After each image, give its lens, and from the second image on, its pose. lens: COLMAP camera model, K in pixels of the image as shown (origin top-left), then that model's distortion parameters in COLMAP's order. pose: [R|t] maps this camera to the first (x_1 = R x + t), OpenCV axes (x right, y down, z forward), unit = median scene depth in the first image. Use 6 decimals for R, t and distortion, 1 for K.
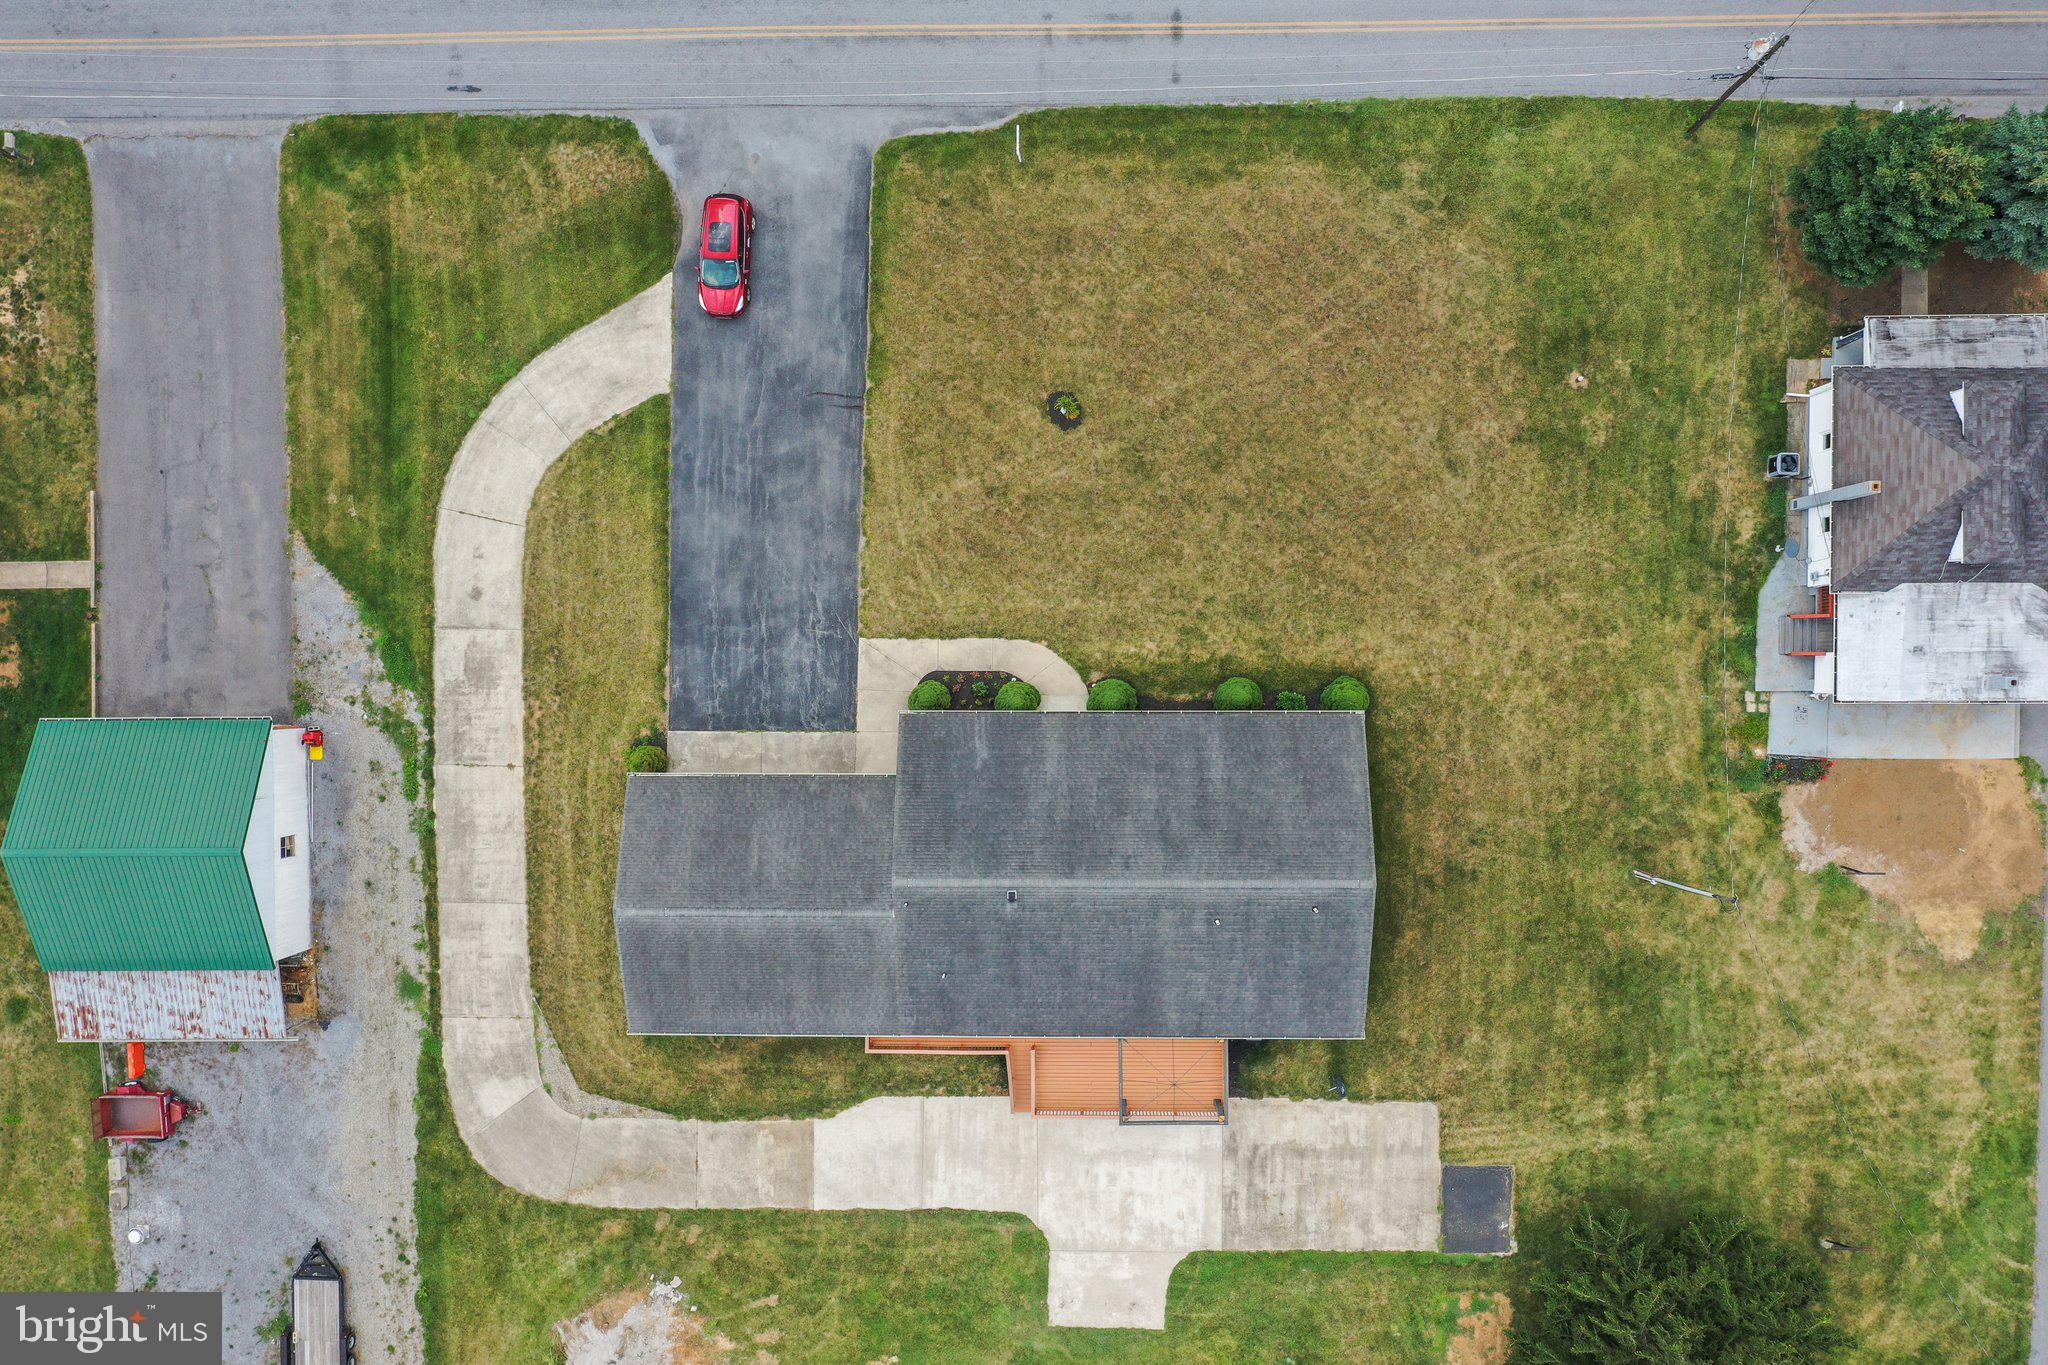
lens RADIAL K [[1618.8, 0, 1057.5], [0, 1618.8, 758.7], [0, 0, 1]] dist [0.005000, -0.004050]
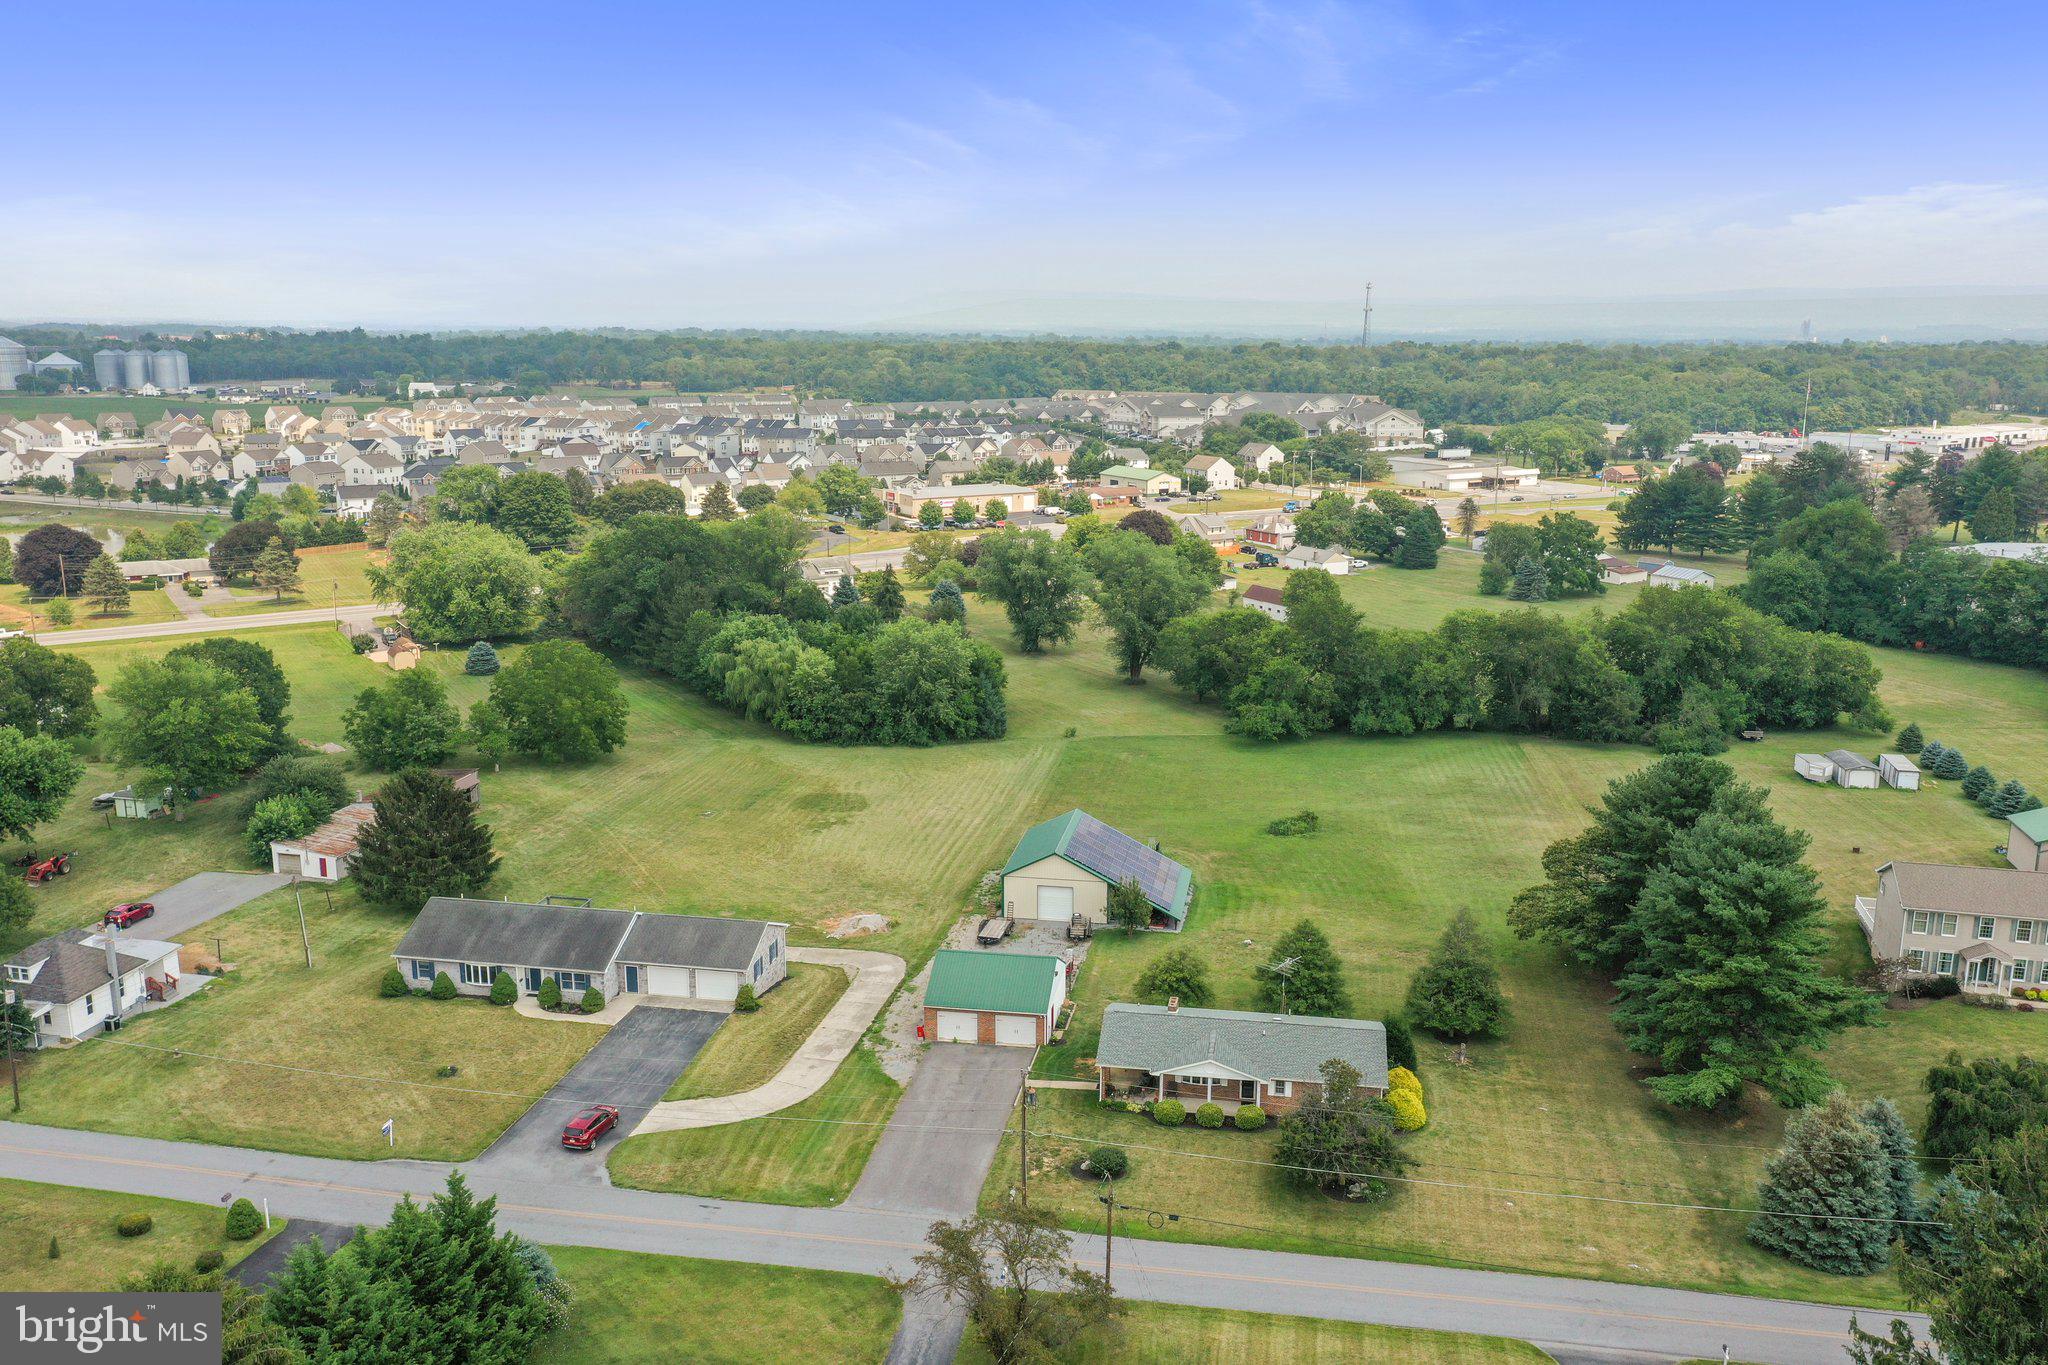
lens RADIAL K [[1618.8, 0, 1020.8], [0, 1618.8, 682.5], [0, 0, 1]] dist [0.005000, -0.004050]
pose [[-0.982824, -0.015644, 0.183880, -0.896742], [0.182856, -0.217005, 0.958891, -1.648676], [0.024902, 0.976045, 0.216138, 0.224156]]
